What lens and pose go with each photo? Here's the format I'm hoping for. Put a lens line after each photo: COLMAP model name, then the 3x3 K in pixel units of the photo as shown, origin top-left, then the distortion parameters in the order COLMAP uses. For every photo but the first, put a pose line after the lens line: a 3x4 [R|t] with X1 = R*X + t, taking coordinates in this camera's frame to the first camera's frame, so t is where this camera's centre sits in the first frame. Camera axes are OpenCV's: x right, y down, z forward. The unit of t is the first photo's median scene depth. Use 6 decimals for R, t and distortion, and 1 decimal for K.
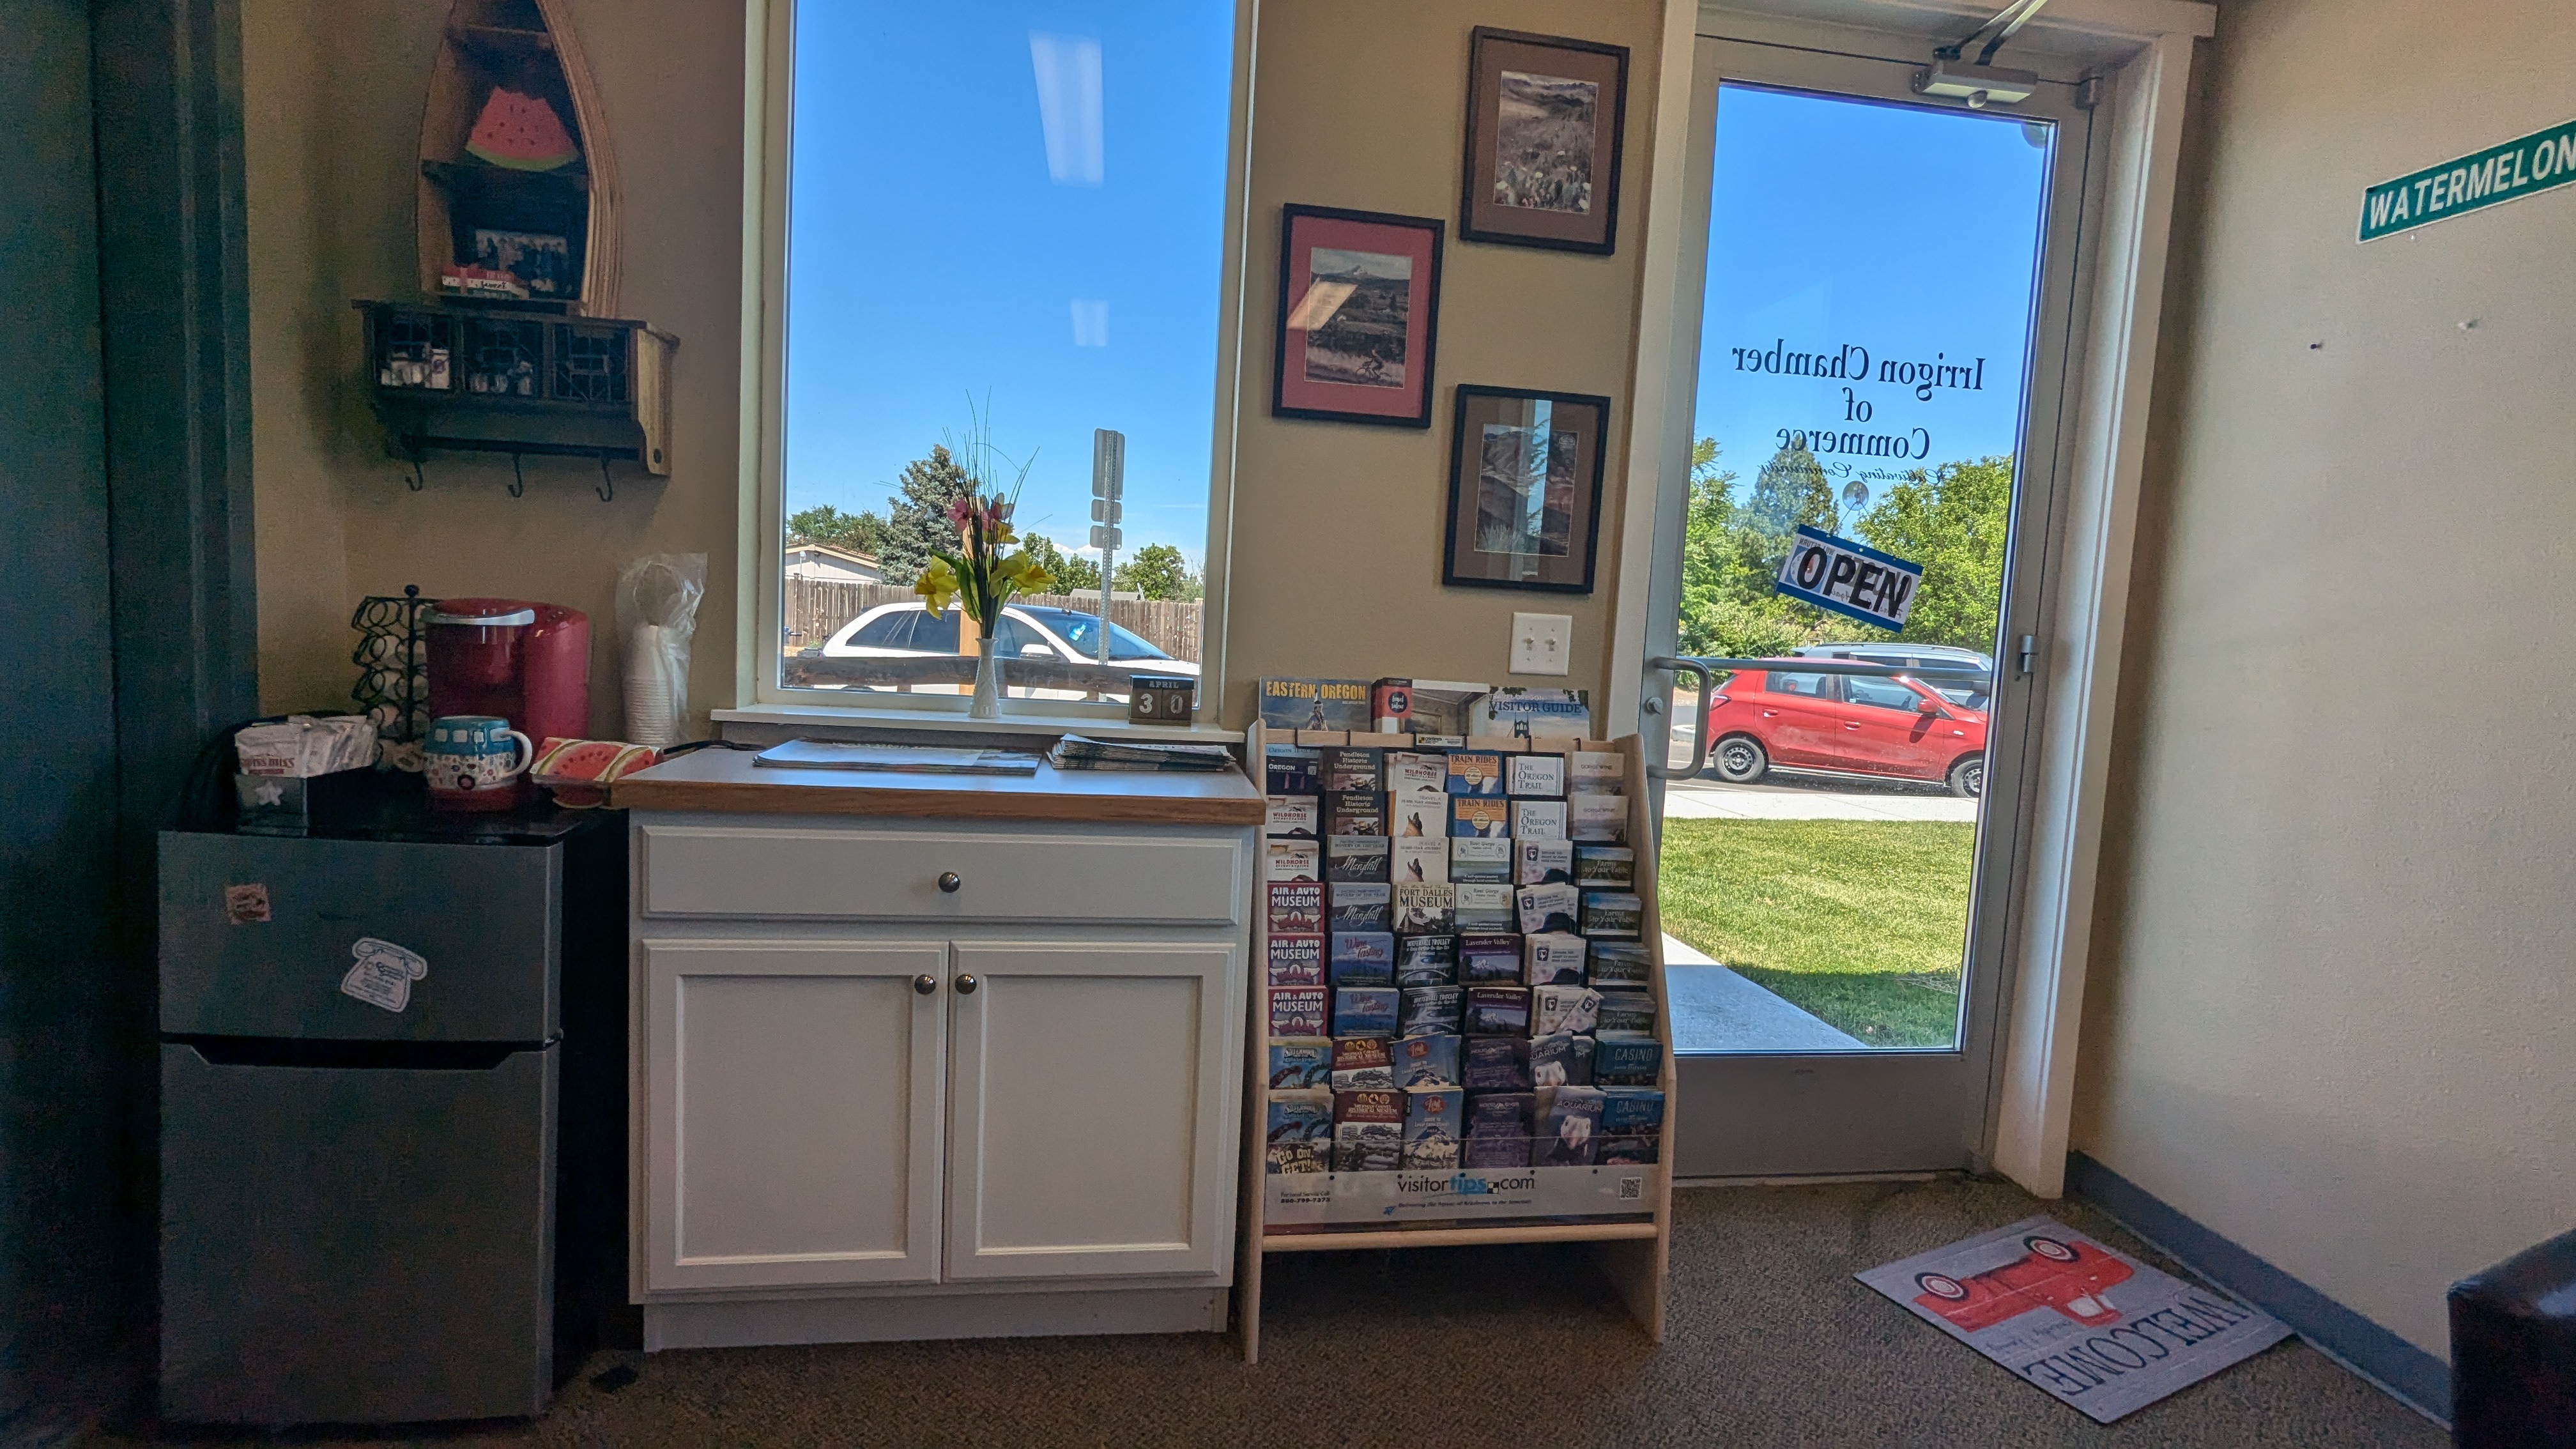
lens RADIAL K [[1218.8, 0, 1288.0], [0, 1218.8, 724.5], [0, 0, 1]] dist [-0.004220, -0.000786]
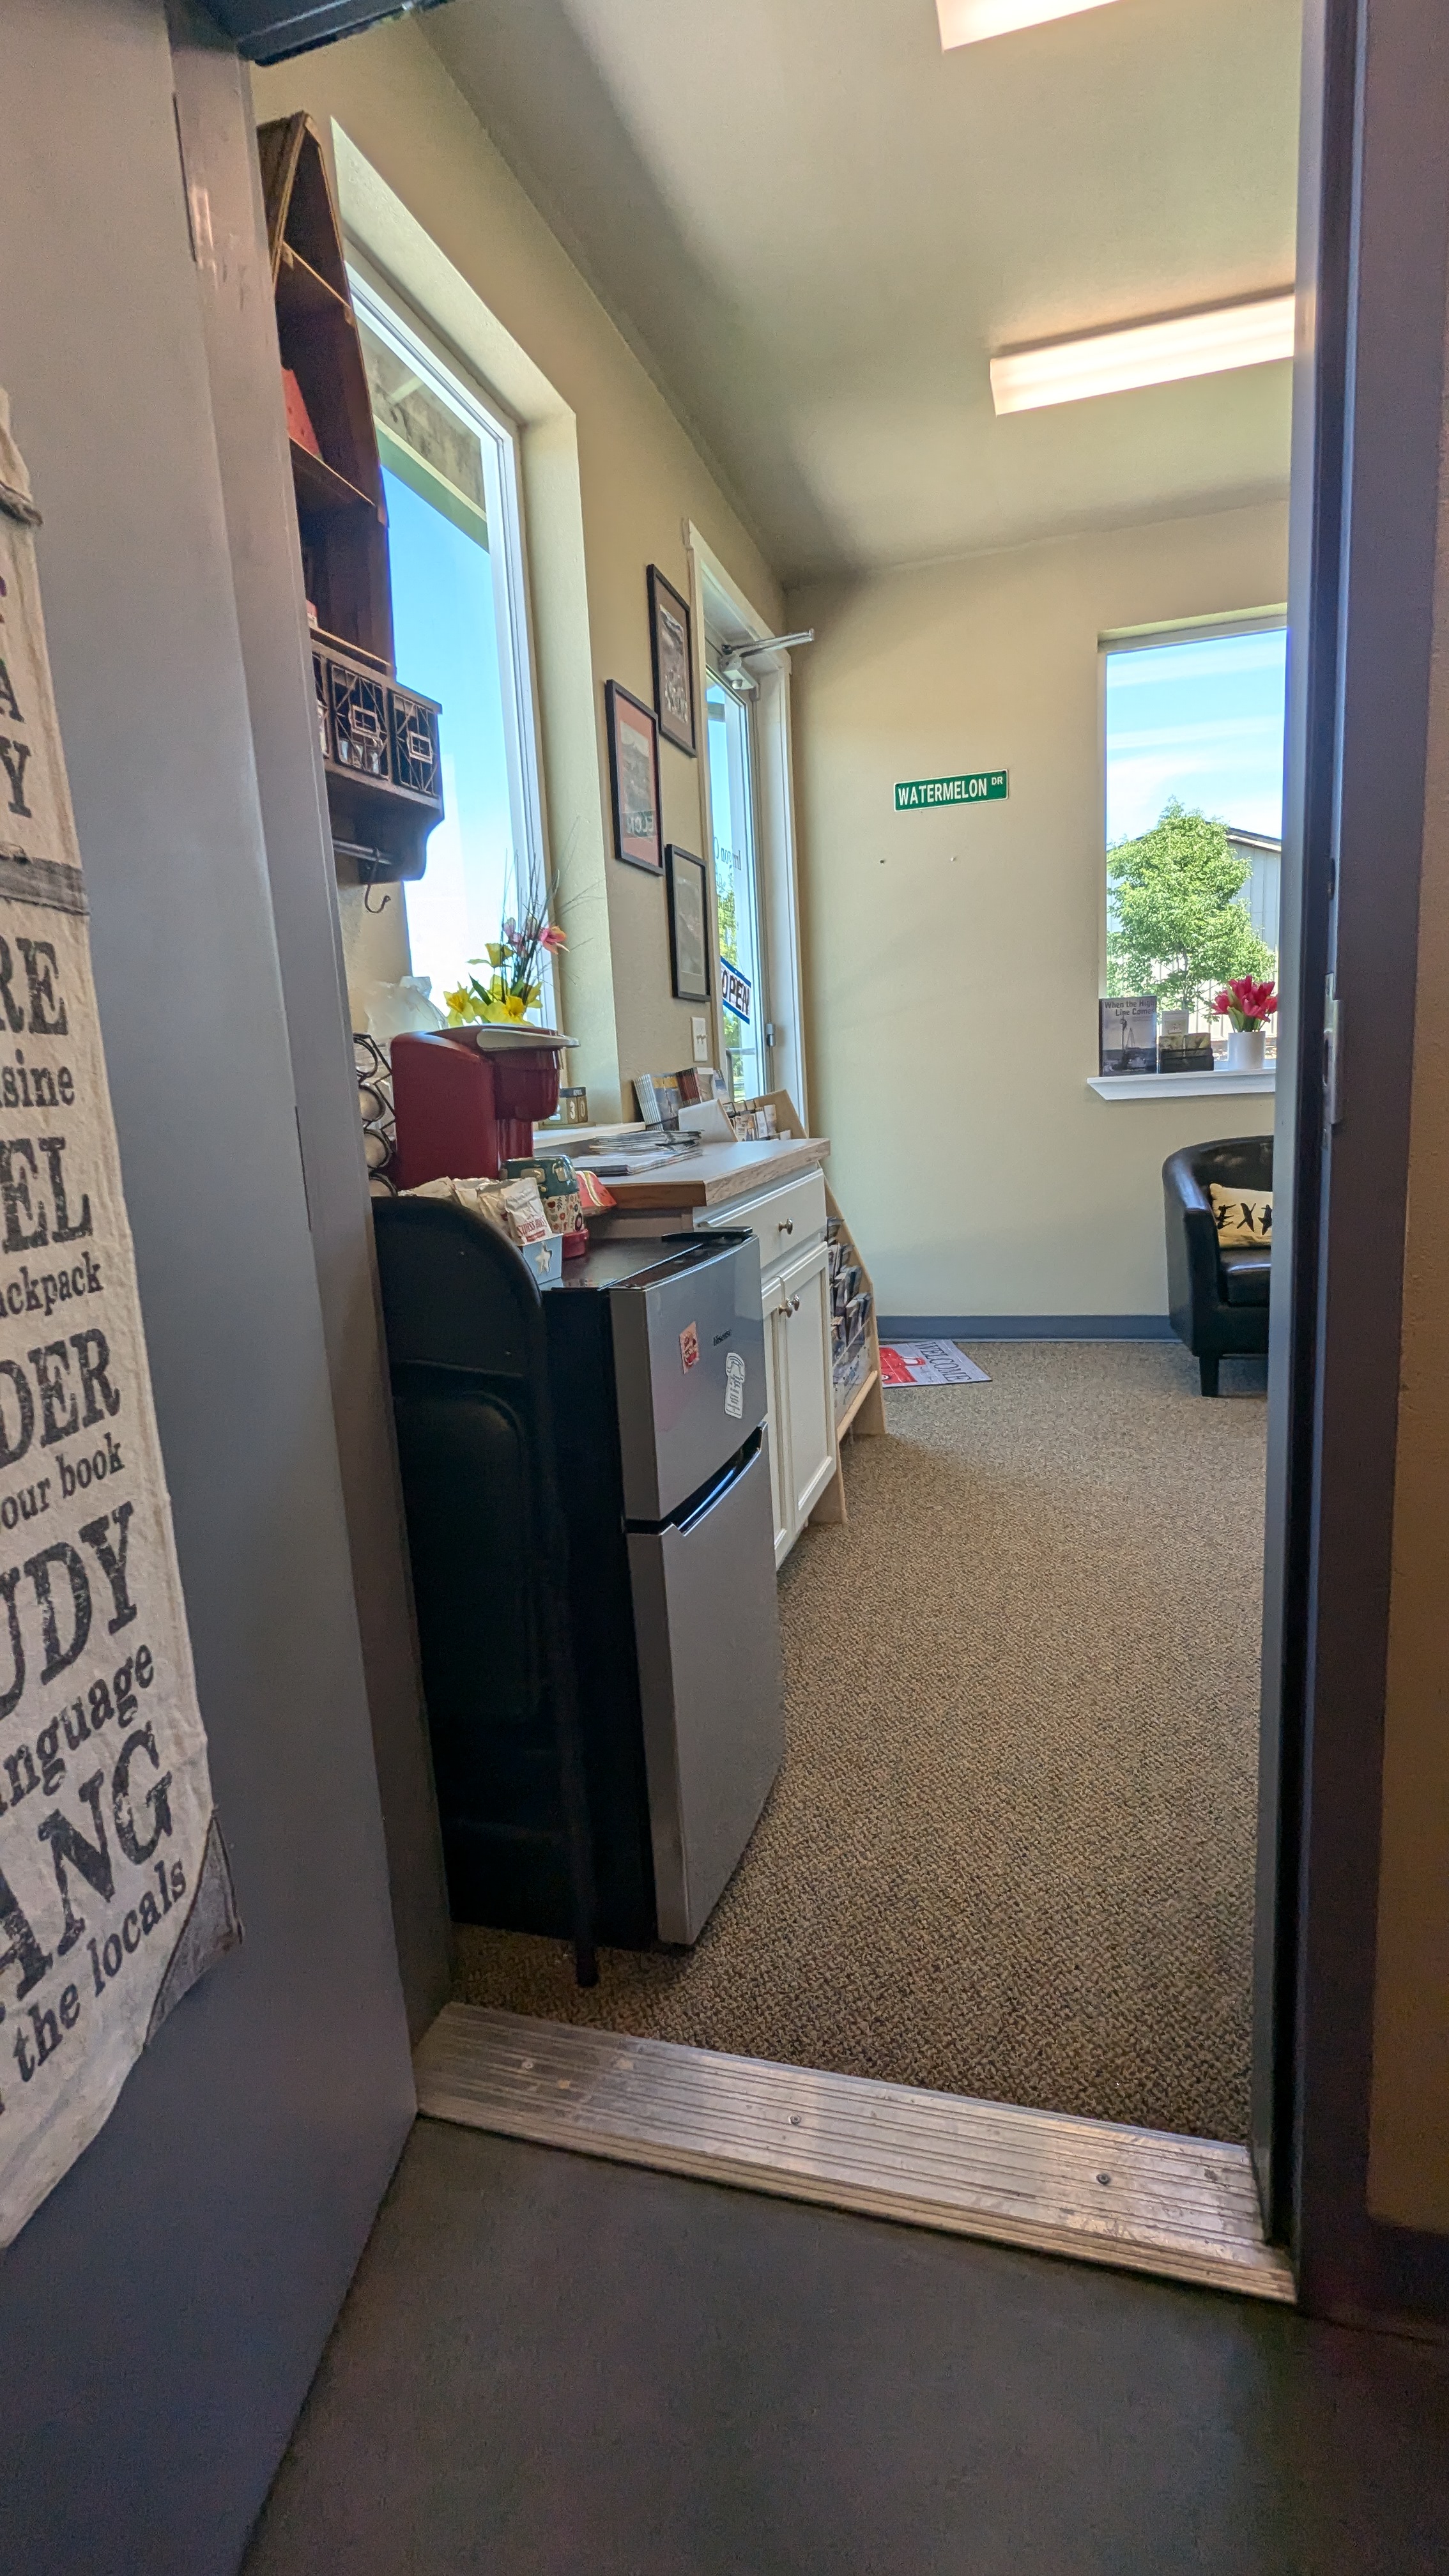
lens RADIAL K [[1218.8, 0, 724.5], [0, 1218.8, 1288.0], [0, 0, 1]] dist [-0.004220, -0.000786]
pose [[0.416282, -0.234658, 0.878433, -1.253973], [0.158485, 0.970060, 0.184029, -0.047057], [-0.895317, 0.062611, 0.441008, 0.428091]]
